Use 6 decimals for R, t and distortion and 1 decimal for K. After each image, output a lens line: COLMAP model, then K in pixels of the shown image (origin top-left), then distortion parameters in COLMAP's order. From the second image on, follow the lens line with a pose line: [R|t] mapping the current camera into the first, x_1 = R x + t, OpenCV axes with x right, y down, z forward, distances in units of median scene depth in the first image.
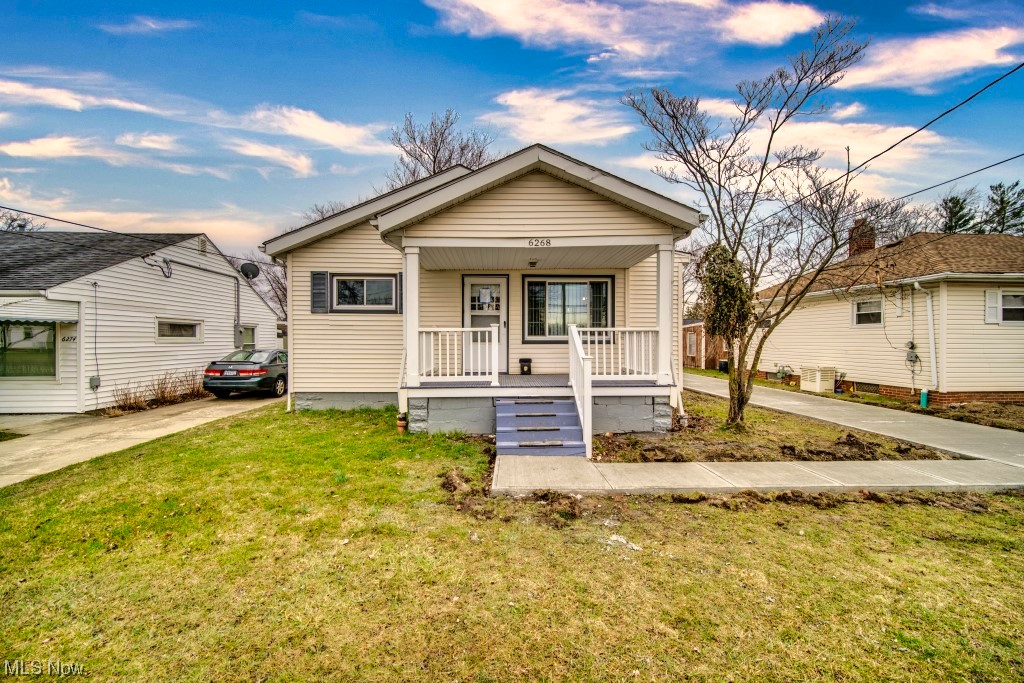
lens RADIAL K [[405.4, 0, 508.8], [0, 405.4, 341.1], [0, 0, 1]] dist [-0.000769, -0.000659]
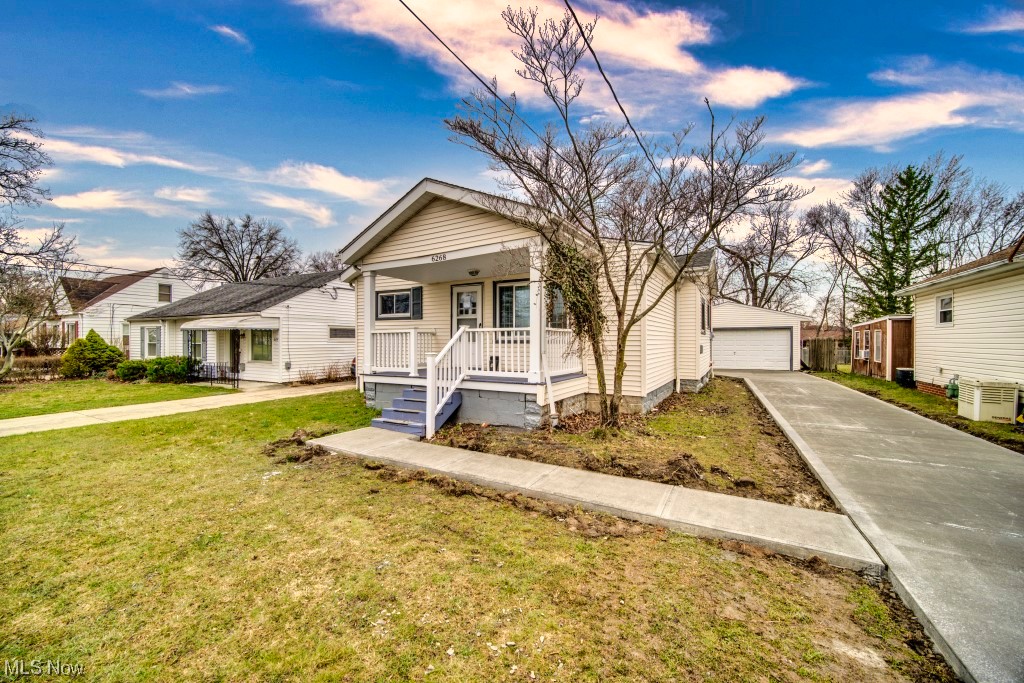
lens RADIAL K [[405.4, 0, 510.0], [0, 405.4, 341.4], [0, 0, 1]] dist [-0.000769, -0.000659]
pose [[0.846602, 0.000979, -0.532226, 0.681873], [-0.001728, 0.999998, -0.000909, 0.002697], [0.532224, 0.001689, 0.846602, 0.077707]]
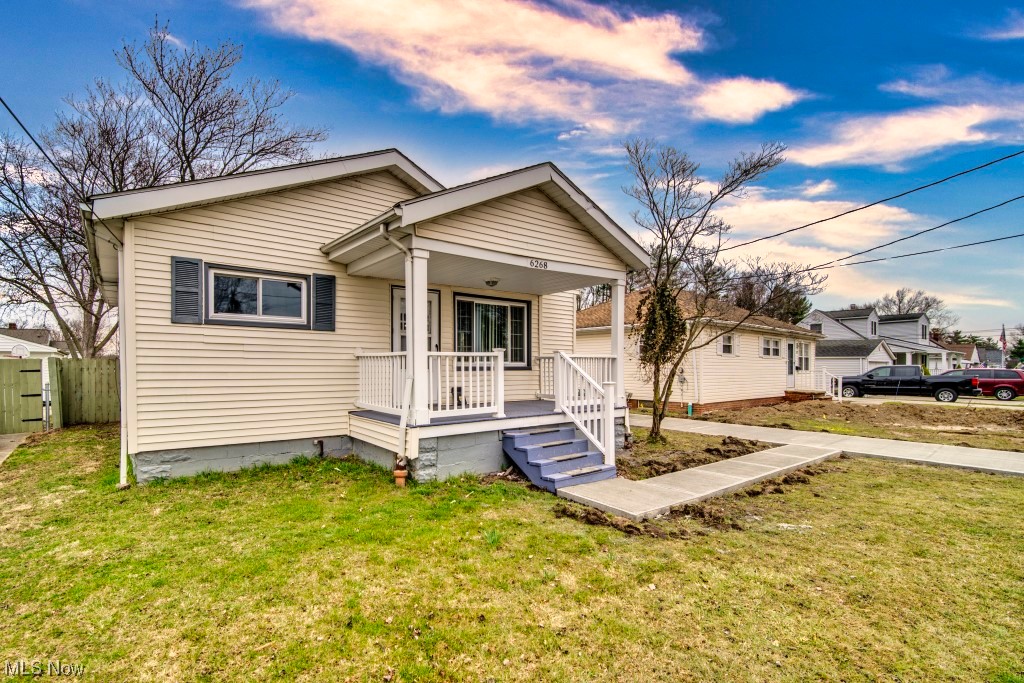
lens RADIAL K [[466.4, 0, 480.7], [0, 466.4, 366.3], [0, 0, 1]] dist [-0.001727, -0.000038]
pose [[0.819547, 0.000563, 0.573012, -0.509235], [0.001231, 0.999995, -0.002744, 0.000115], [-0.573011, 0.002954, 0.819542, 0.138117]]
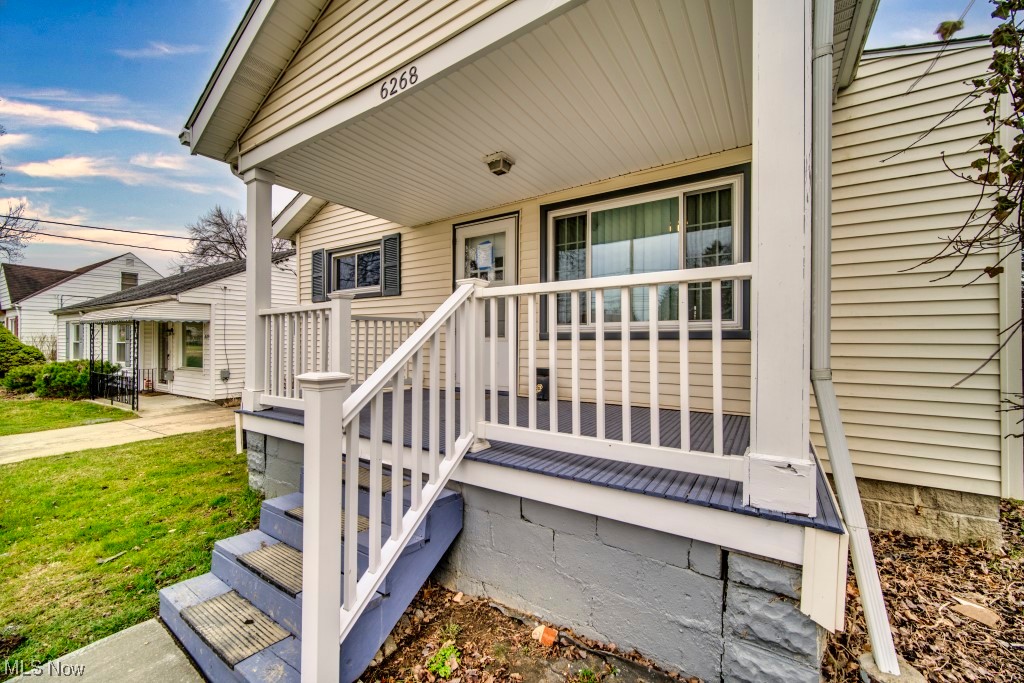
lens RADIAL K [[405.4, 0, 508.7], [0, 405.4, 342.4], [0, 0, 1]] dist [-0.000769, -0.000659]
pose [[0.816425, 0.001702, -0.577450, 0.304929], [-0.003396, 0.999993, -0.001853, 0.010930], [0.577442, 0.003474, 0.816424, 0.564489]]
